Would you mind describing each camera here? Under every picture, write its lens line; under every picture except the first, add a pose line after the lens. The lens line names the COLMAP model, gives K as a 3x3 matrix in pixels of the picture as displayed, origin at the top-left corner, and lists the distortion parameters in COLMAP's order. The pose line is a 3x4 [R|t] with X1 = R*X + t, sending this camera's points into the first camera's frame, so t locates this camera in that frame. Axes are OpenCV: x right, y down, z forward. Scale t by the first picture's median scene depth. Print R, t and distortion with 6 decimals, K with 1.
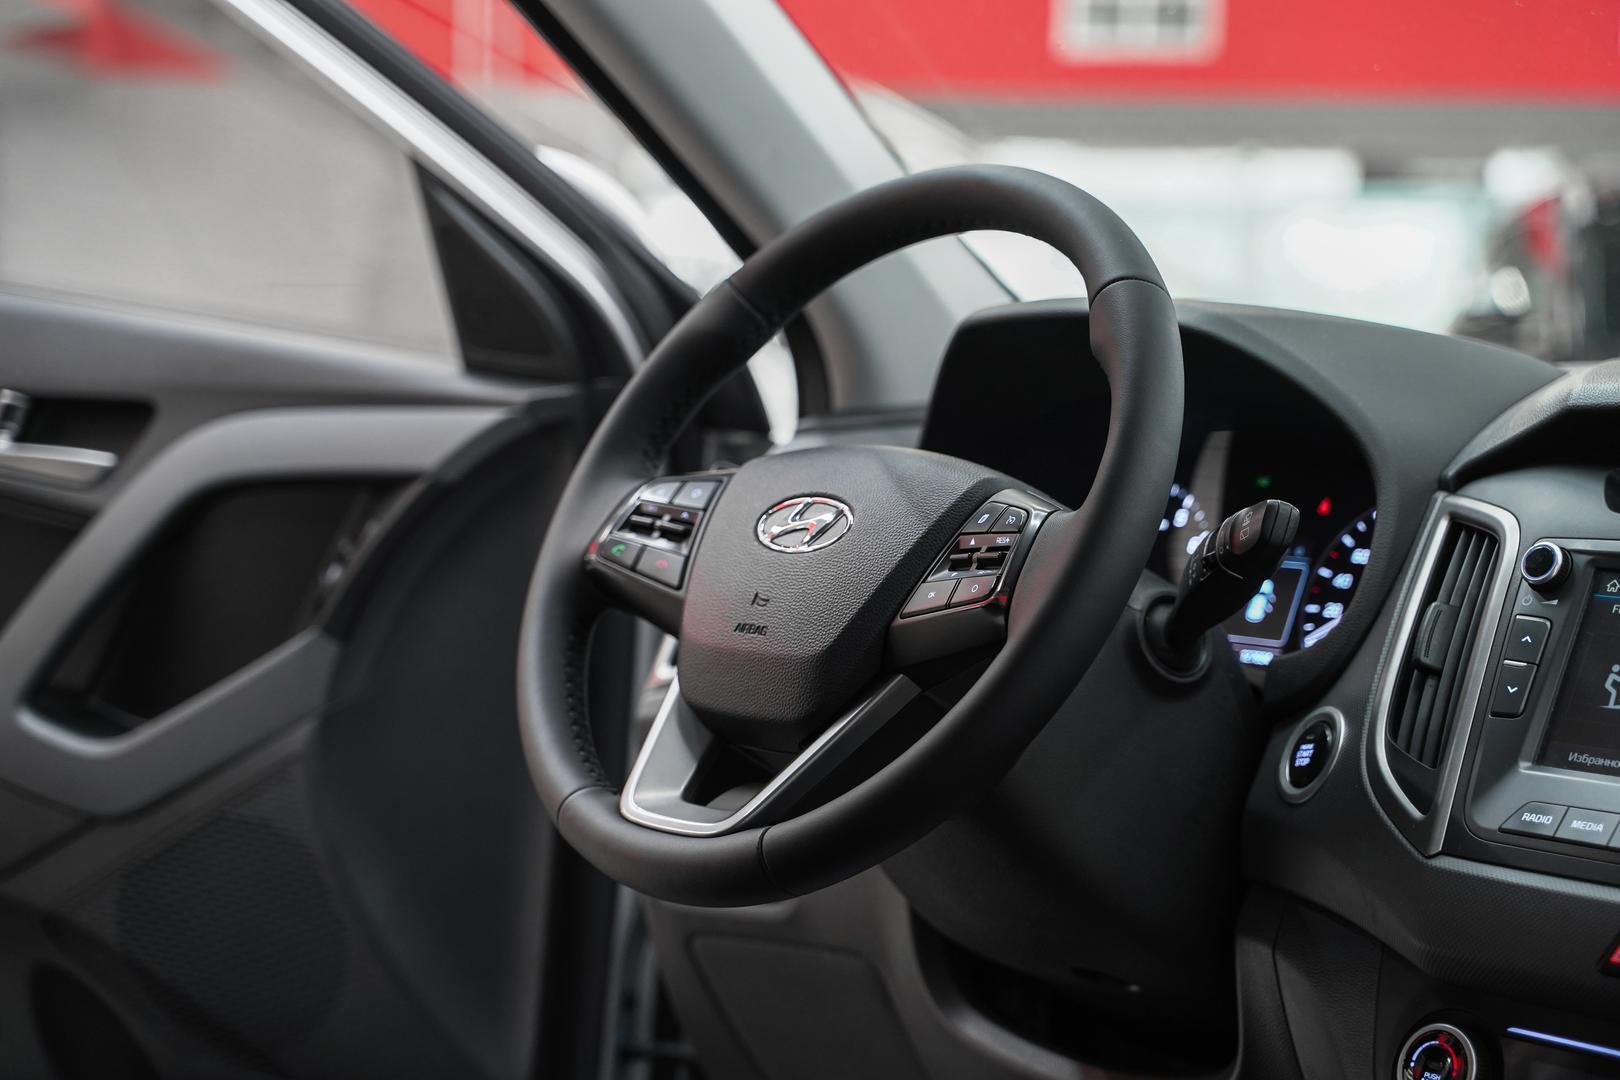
lens RADIAL K [[3376.2, 0, 810.0], [0, 3376.2, 540.0], [0, 0, 1]] dist [0.281083, 0.188775]
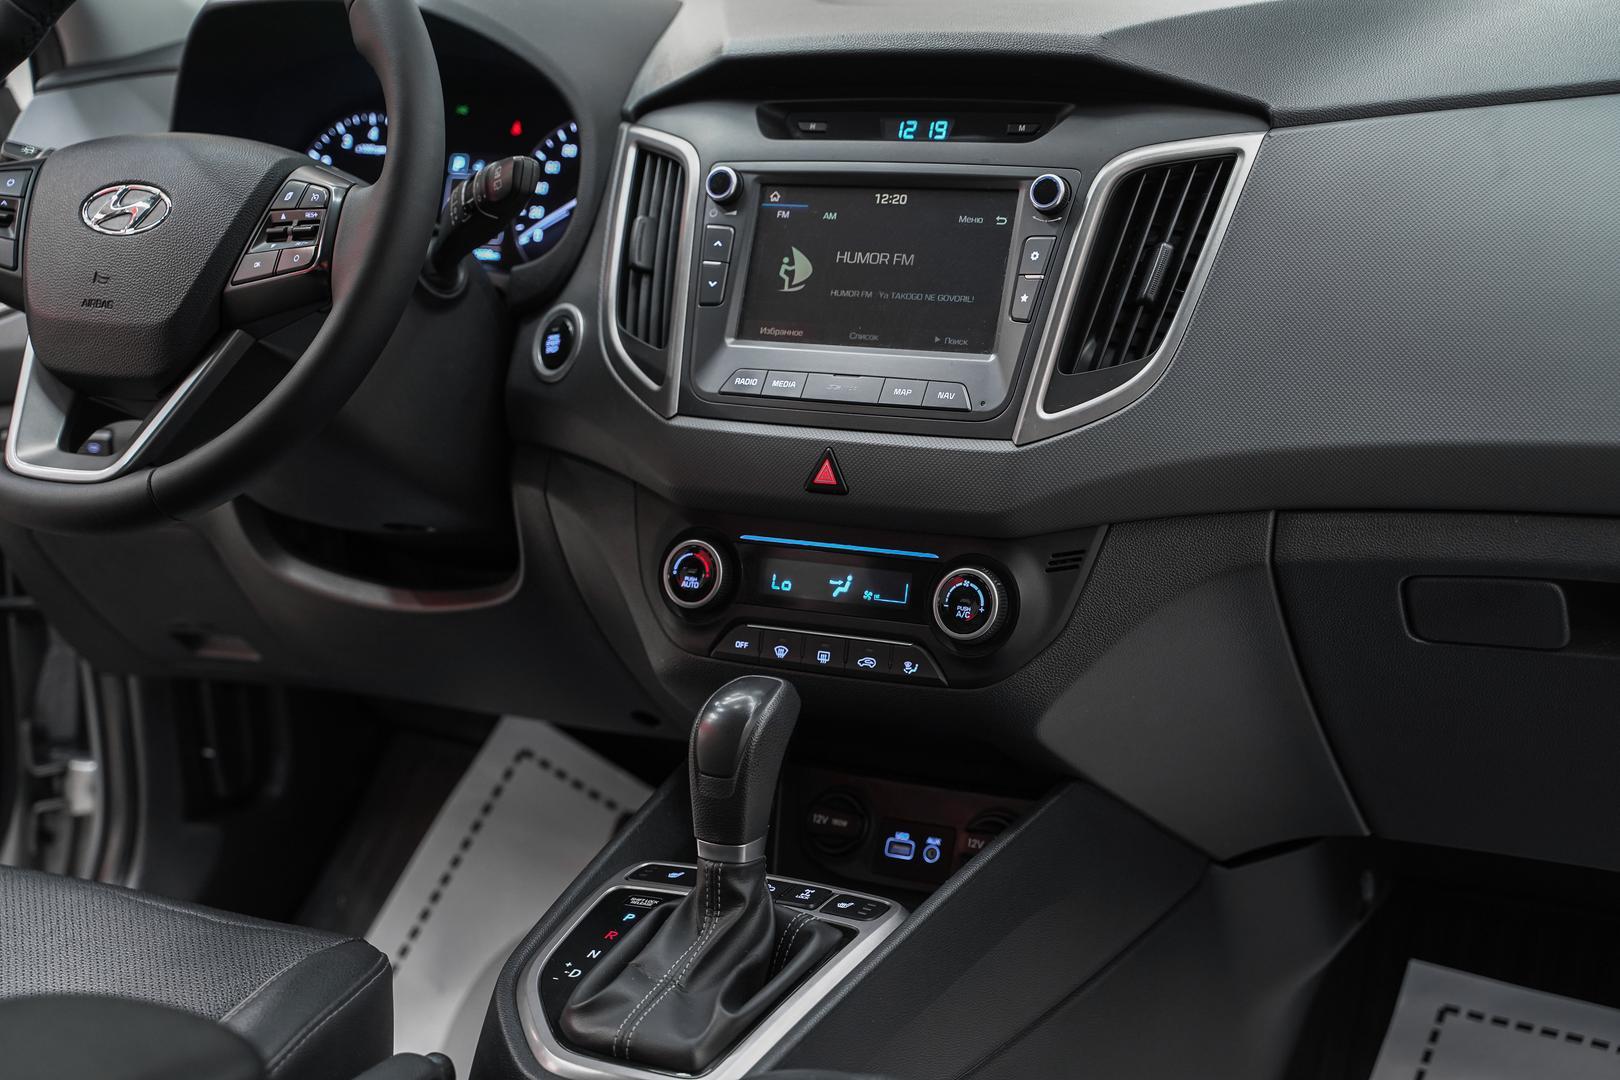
lens RADIAL K [[2691.1, 0, 810.0], [0, 2691.1, 540.0], [0, 0, 1]] dist [0.172308, 0.217961]
pose [[0.939875, -0.159198, 0.302144, -0.085778], [0.095769, 0.972069, 0.214269, -0.075539], [-0.327816, -0.172450, 0.928869, -0.001201]]
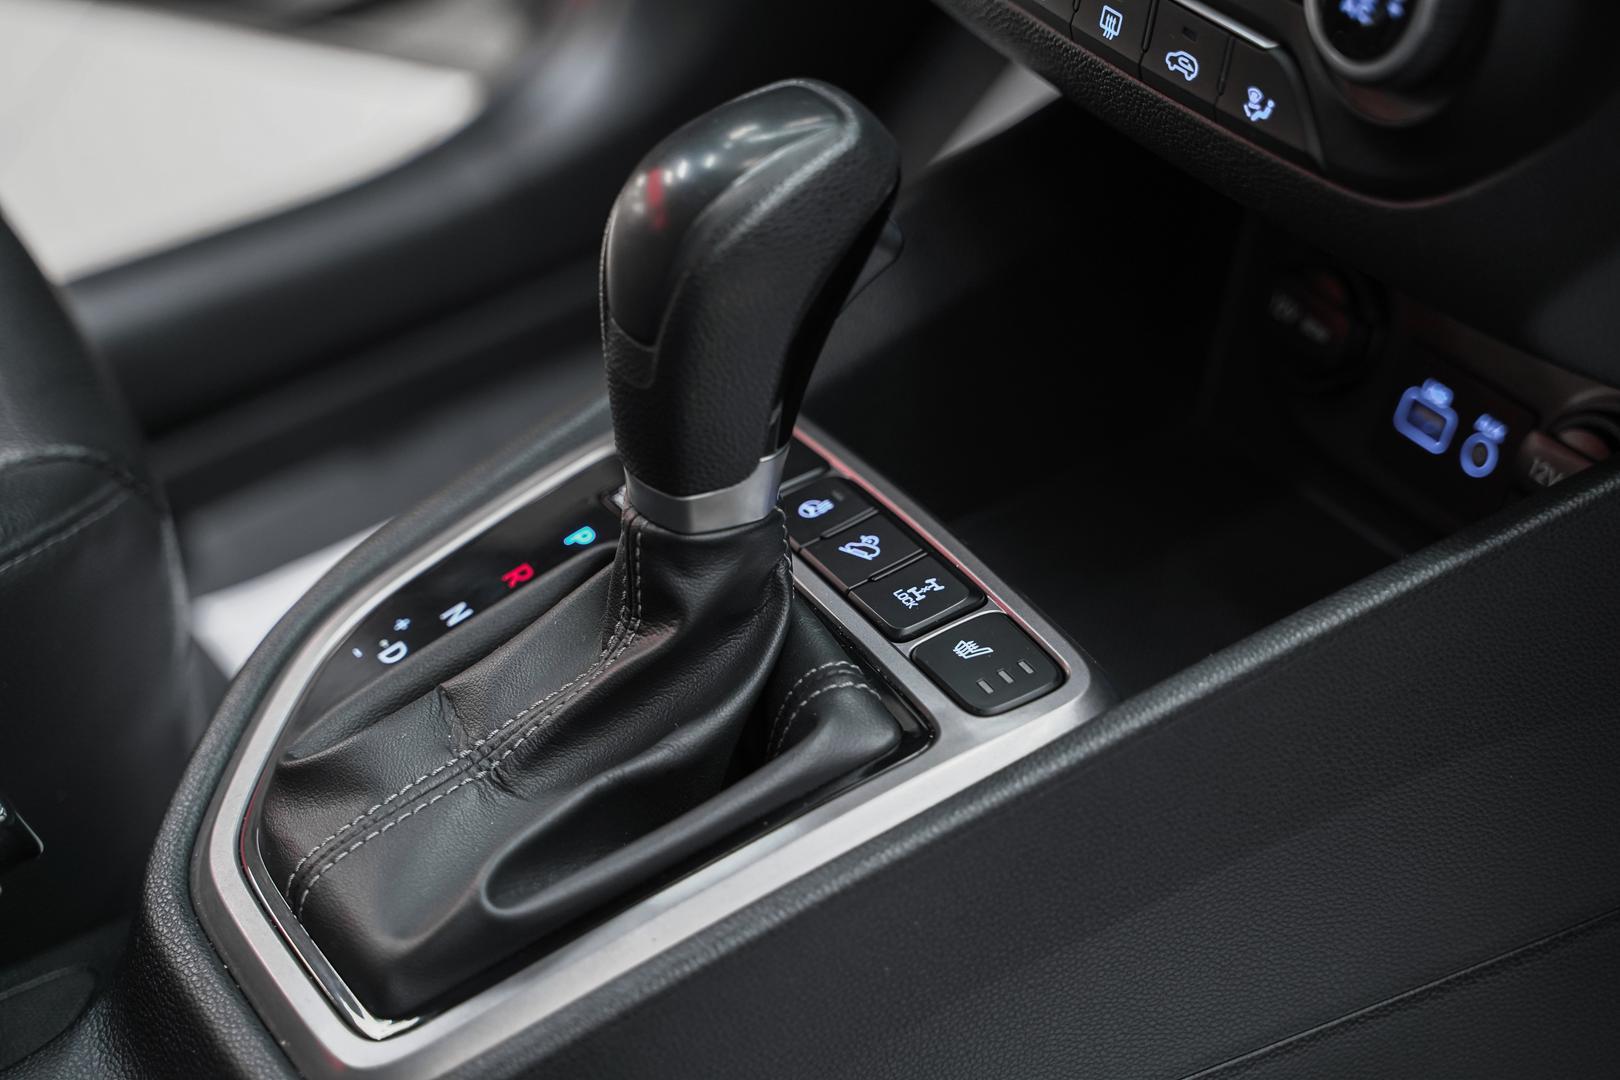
lens RADIAL K [[3376.2, 0, 810.0], [0, 3376.2, 540.0], [0, 0, 1]] dist [0.281083, 0.188775]
pose [[0.970988, -0.007323, -0.239014, 0.273849], [0.131412, 0.851410, 0.507771, -0.020864], [0.199781, -0.524449, 0.827672, 0.424080]]
